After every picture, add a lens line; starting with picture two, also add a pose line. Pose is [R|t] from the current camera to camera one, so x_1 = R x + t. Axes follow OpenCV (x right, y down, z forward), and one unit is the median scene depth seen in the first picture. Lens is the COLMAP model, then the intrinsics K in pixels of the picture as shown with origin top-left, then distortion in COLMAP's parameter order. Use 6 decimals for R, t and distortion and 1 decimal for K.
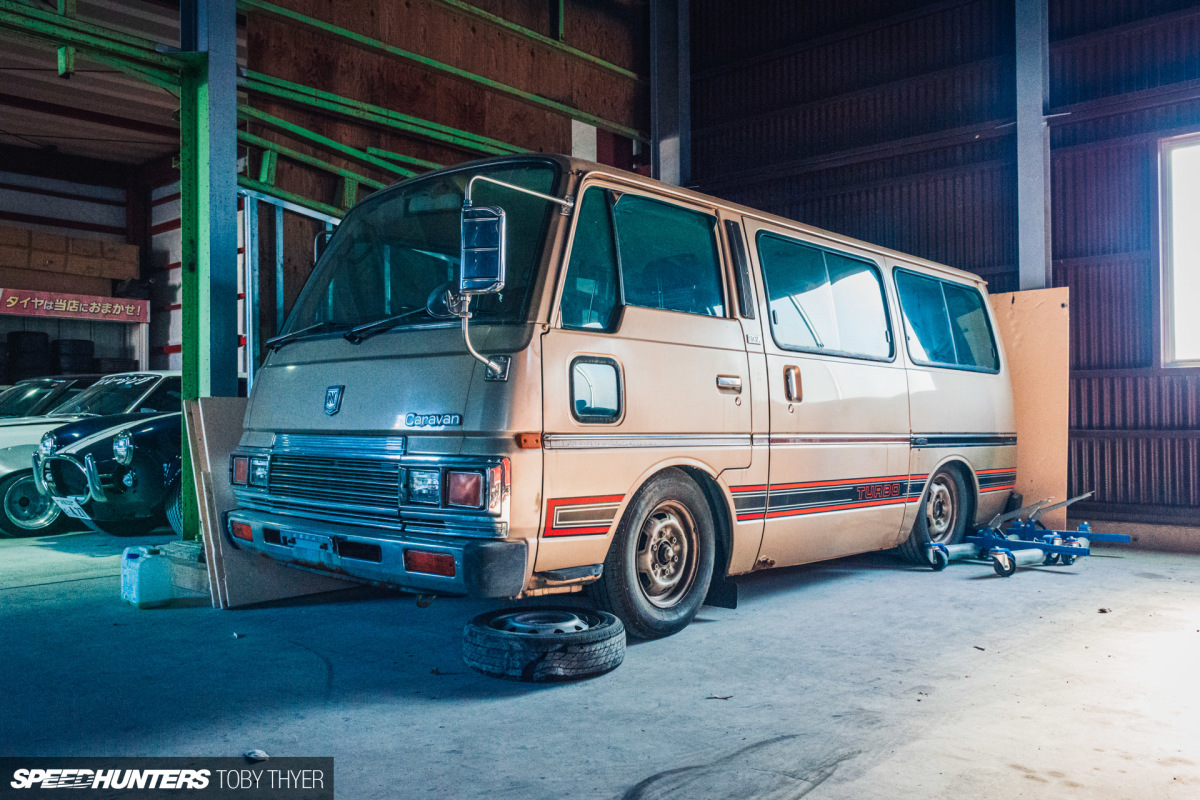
lens RADIAL K [[941.3, 0, 618.8], [0, 941.3, 398.3], [0, 0, 1]] dist [0.007831, 0.004602]
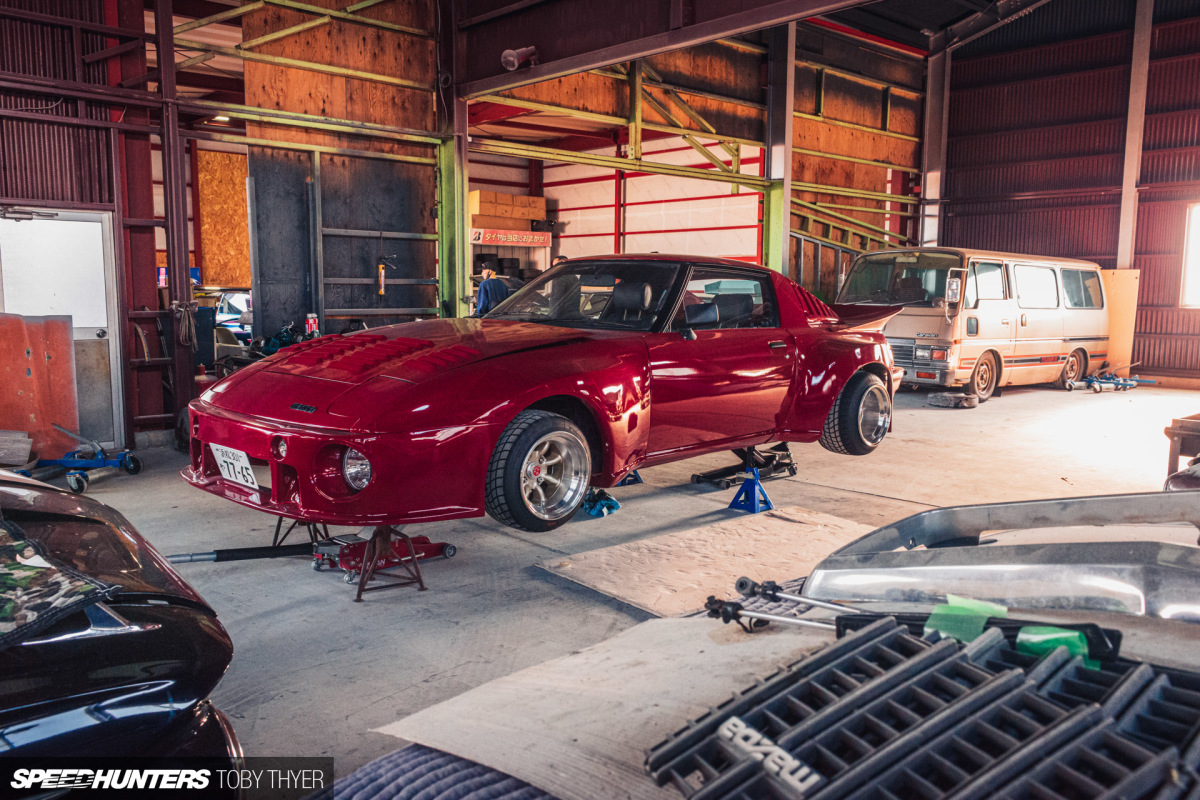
lens RADIAL K [[943.4, 0, 600.0], [0, 943.4, 400.0], [0, 0, 1]] dist [-0.000973, -0.004116]
pose [[0.992940, 0.026556, -0.115607, -0.543917], [-0.009955, 0.989834, 0.141876, -0.122871], [0.118199, -0.139724, 0.983111, -1.438125]]
